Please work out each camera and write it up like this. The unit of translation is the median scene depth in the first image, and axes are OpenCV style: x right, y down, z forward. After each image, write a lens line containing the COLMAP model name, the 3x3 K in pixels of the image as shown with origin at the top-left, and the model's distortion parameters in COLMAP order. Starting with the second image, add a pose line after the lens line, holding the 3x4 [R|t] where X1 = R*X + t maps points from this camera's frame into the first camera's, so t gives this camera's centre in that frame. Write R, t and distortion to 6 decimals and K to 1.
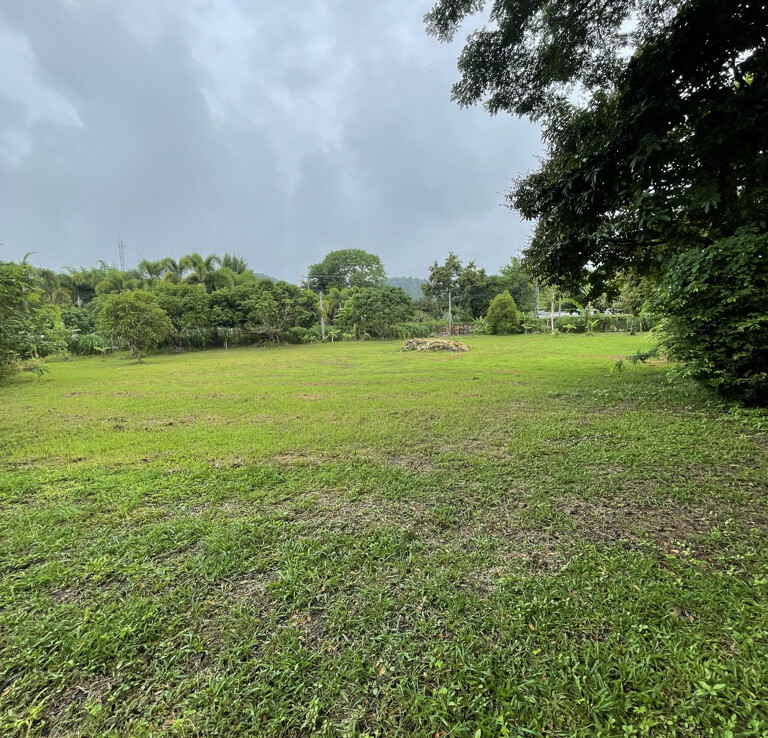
lens RADIAL K [[413.5, 0, 387.9], [0, 413.5, 369.9], [0, 0, 1]] dist [-0.001858, -0.000655]
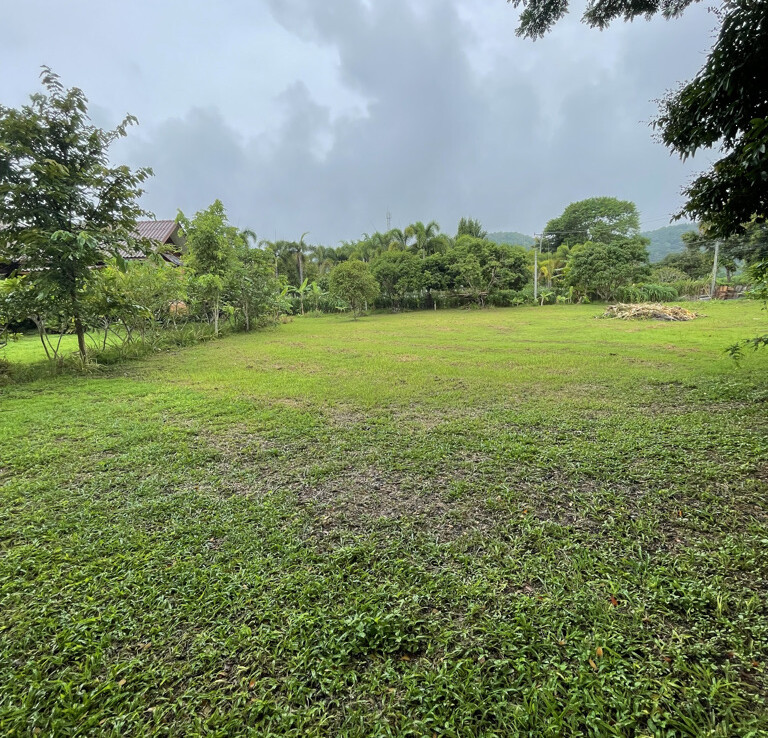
lens RADIAL K [[413.5, 0, 386.5], [0, 413.5, 368.0], [0, 0, 1]] dist [-0.001858, -0.000655]
pose [[0.835118, 0.098189, -0.541237, 0.413171], [-0.050285, 0.993447, 0.102638, -0.021878], [0.547768, -0.058498, 0.834583, 0.062534]]
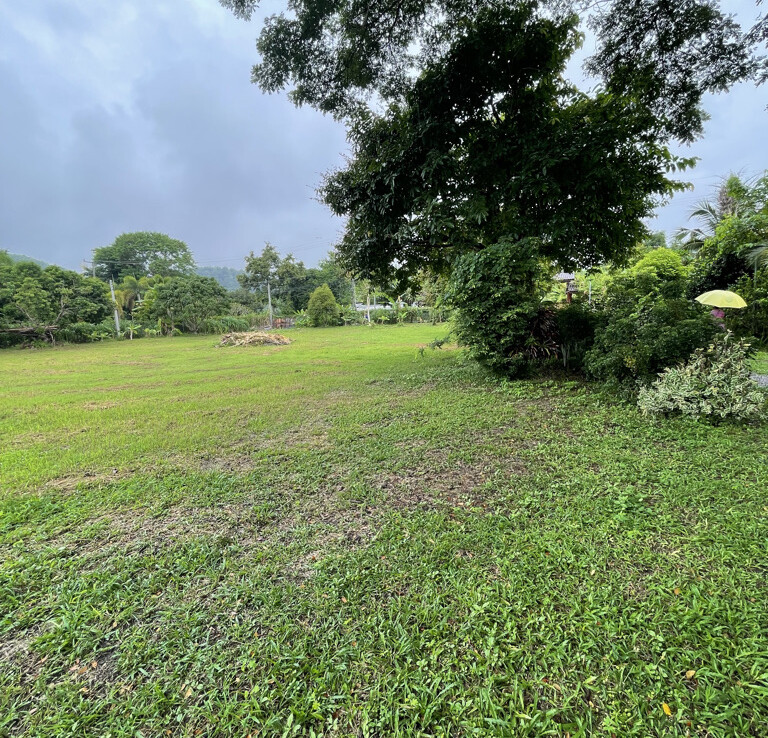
lens RADIAL K [[413.5, 0, 387.2], [0, 413.5, 369.8], [0, 0, 1]] dist [-0.001858, -0.000655]
pose [[0.913784, -0.060269, 0.401703, 0.012599], [0.053688, 0.998175, 0.027632, 0.001832], [-0.402636, -0.003683, 0.915353, -0.003157]]
